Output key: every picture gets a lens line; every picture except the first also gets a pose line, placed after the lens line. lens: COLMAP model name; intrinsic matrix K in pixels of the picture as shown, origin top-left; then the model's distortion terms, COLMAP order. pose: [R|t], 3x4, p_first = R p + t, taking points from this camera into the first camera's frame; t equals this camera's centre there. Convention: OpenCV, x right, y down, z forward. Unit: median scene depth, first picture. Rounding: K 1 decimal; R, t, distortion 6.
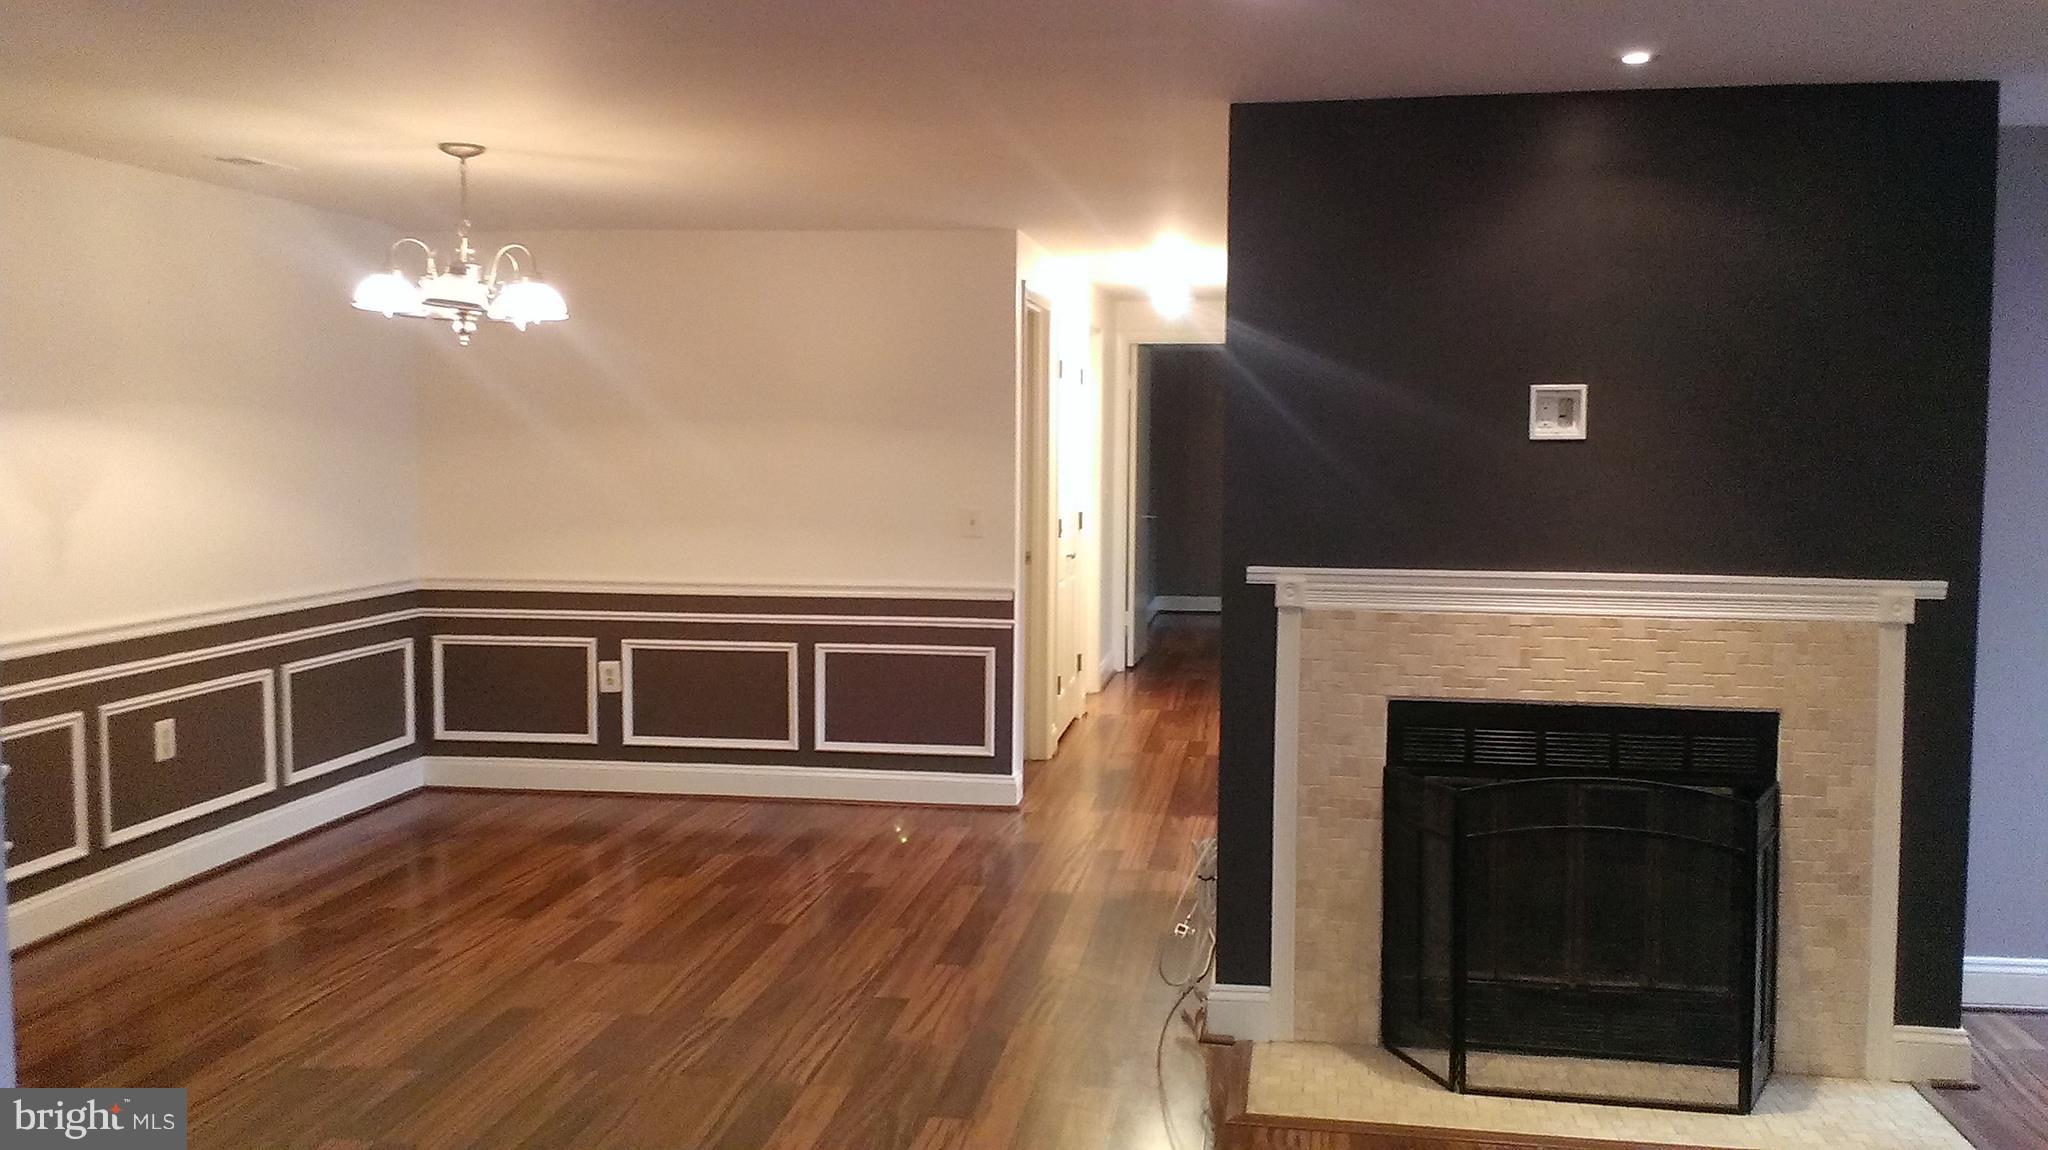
lens RADIAL K [[1672.2, 0, 1037.5], [0, 1672.2, 546.7], [0, 0, 1]] dist [0.121050, -0.198315]
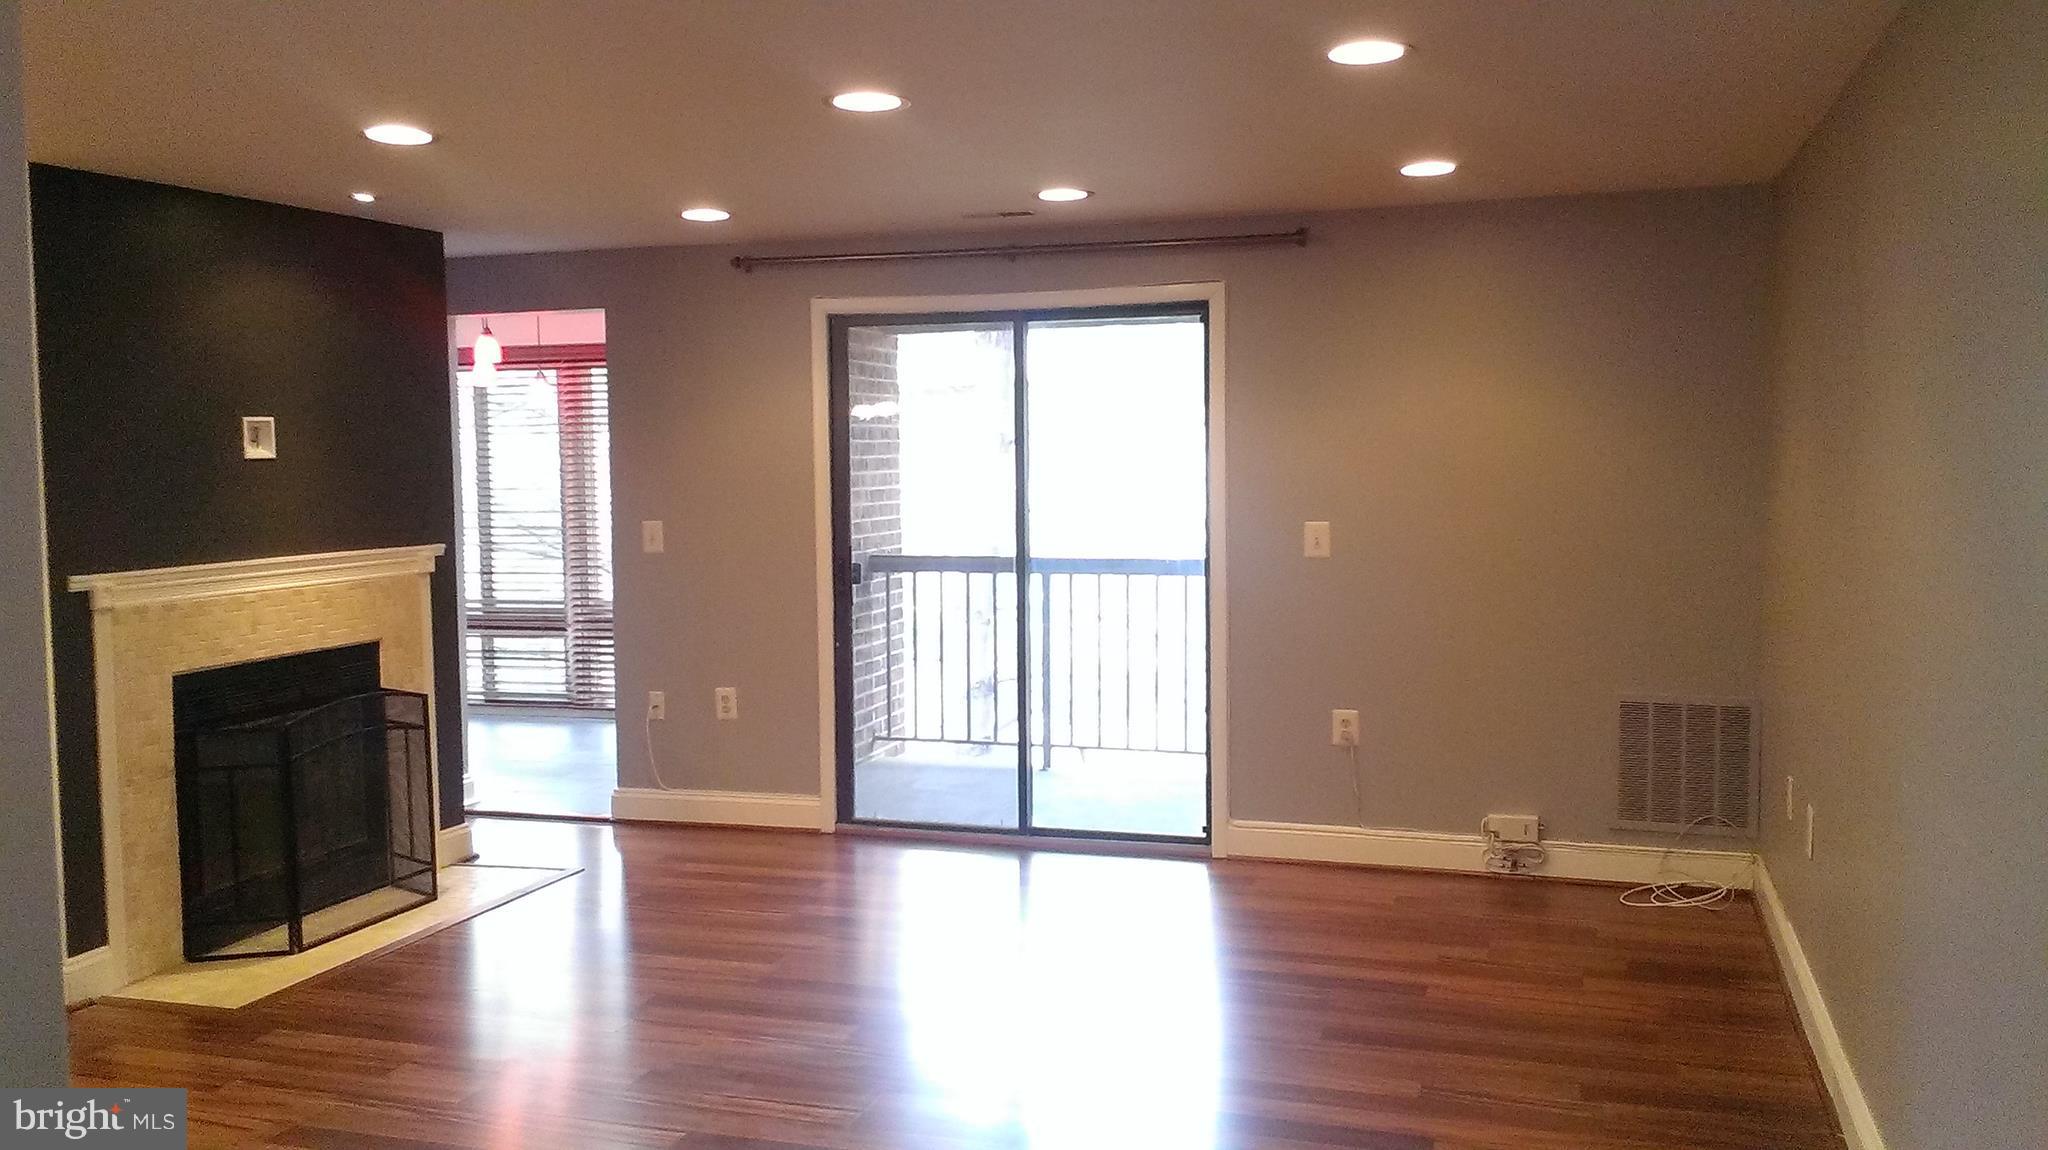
lens RADIAL K [[1672.2, 0, 1037.5], [0, 1672.2, 546.7], [0, 0, 1]] dist [0.121050, -0.198315]
pose [[0.167438, -0.069807, 0.983408, -0.888559], [0.081017, 0.995091, 0.056842, -0.020705], [-0.982548, 0.070155, 0.172272, 0.174661]]
